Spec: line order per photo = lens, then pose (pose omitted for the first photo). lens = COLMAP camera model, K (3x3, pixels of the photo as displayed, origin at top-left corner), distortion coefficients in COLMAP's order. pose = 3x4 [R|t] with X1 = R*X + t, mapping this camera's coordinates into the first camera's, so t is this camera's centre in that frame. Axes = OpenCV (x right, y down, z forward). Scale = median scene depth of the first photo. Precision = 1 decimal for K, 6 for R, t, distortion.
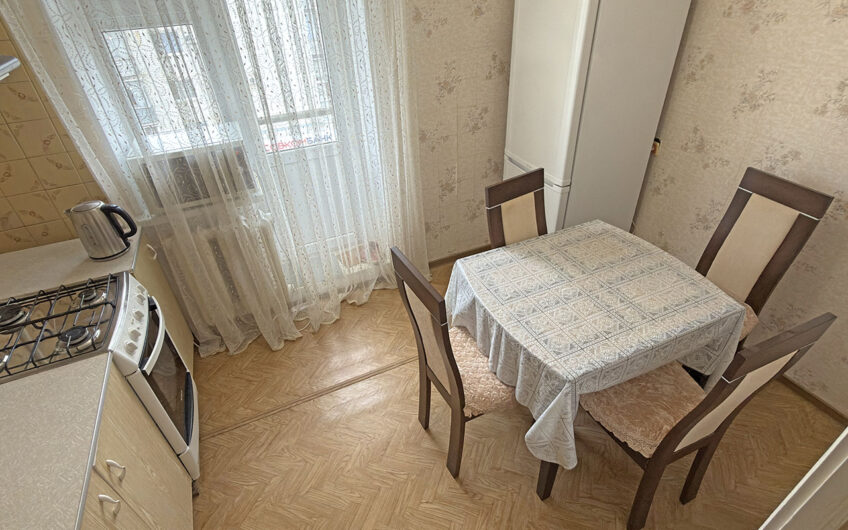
lens RADIAL K [[423.3, 0, 424.0], [0, 423.3, 265.0], [0, 0, 1]] dist [0.004252, 0.000949]
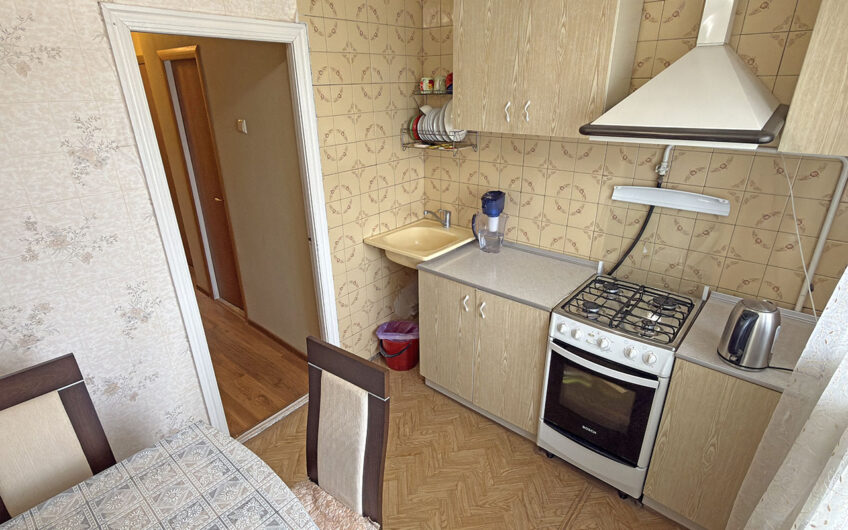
lens RADIAL K [[423.3, 0, 424.0], [0, 423.3, 265.0], [0, 0, 1]] dist [0.004252, 0.000949]
pose [[-0.196719, -0.188307, 0.962207, -0.080408], [0.684883, 0.675865, 0.272290, -0.031683], [-0.701596, 0.712564, -0.003988, 0.457889]]
